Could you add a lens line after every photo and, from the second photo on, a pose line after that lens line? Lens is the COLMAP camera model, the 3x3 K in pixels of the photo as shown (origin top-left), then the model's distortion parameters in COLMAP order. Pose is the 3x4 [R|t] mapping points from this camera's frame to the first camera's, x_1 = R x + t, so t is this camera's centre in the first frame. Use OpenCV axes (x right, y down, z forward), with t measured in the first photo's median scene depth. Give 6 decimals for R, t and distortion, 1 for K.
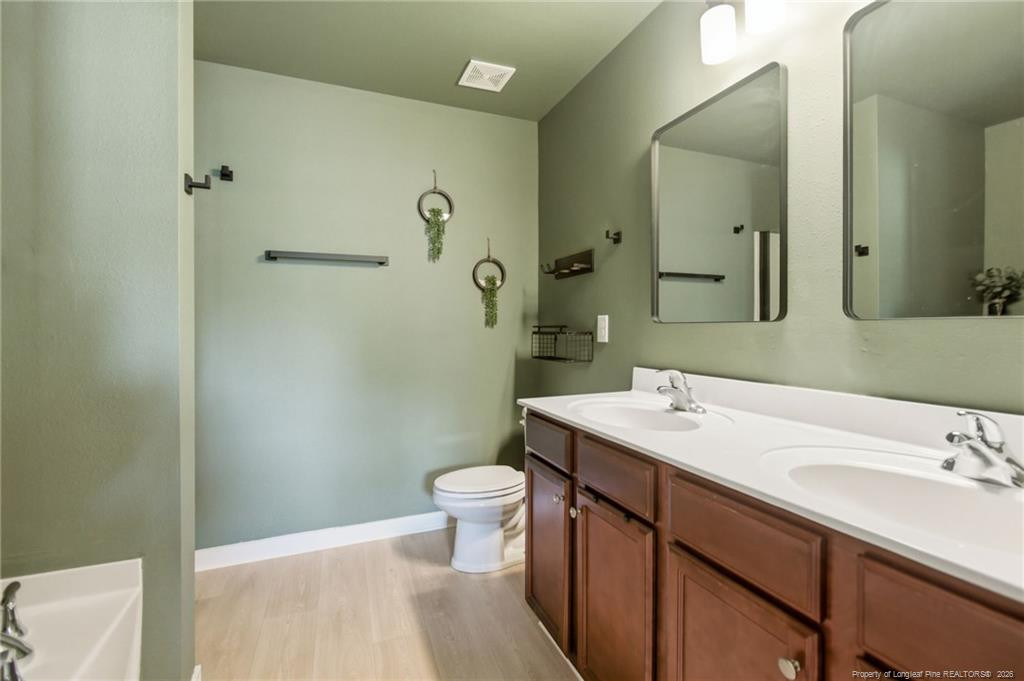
lens RADIAL K [[460.1, 0, 513.0], [0, 460.1, 333.0], [0, 0, 1]] dist [0.000945, 0.000024]
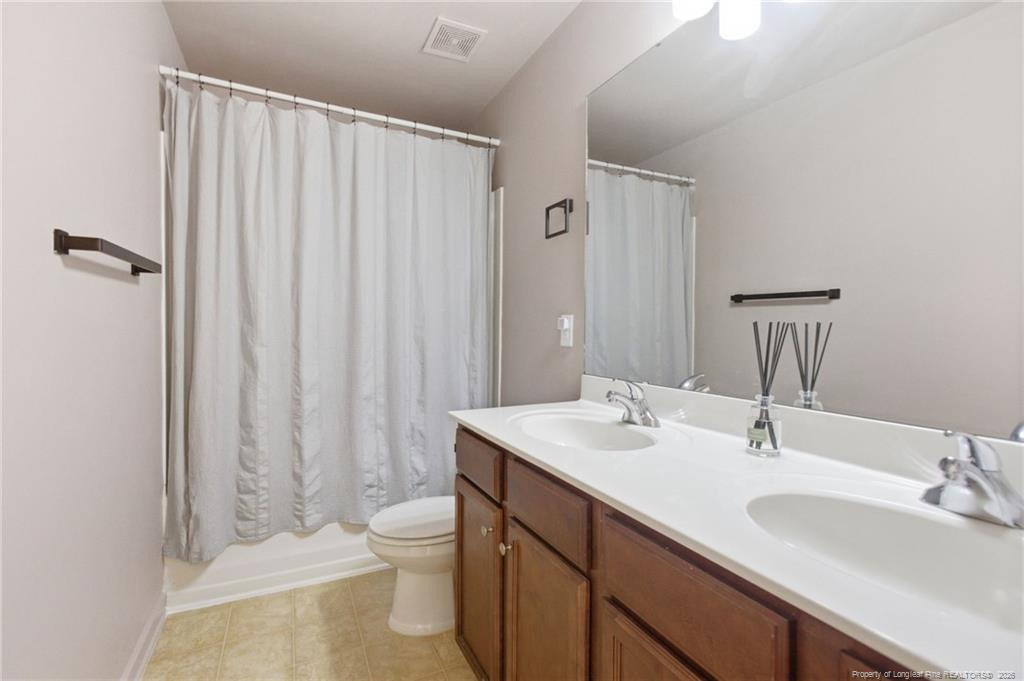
lens RADIAL K [[460.1, 0, 513.0], [0, 460.1, 333.0], [0, 0, 1]] dist [0.000945, 0.000024]
pose [[0.997808, -0.000926, 0.066170, 0.094524], [0.001420, 0.999972, -0.007413, -0.000575], [-0.066161, 0.007491, 0.997781, 0.152622]]
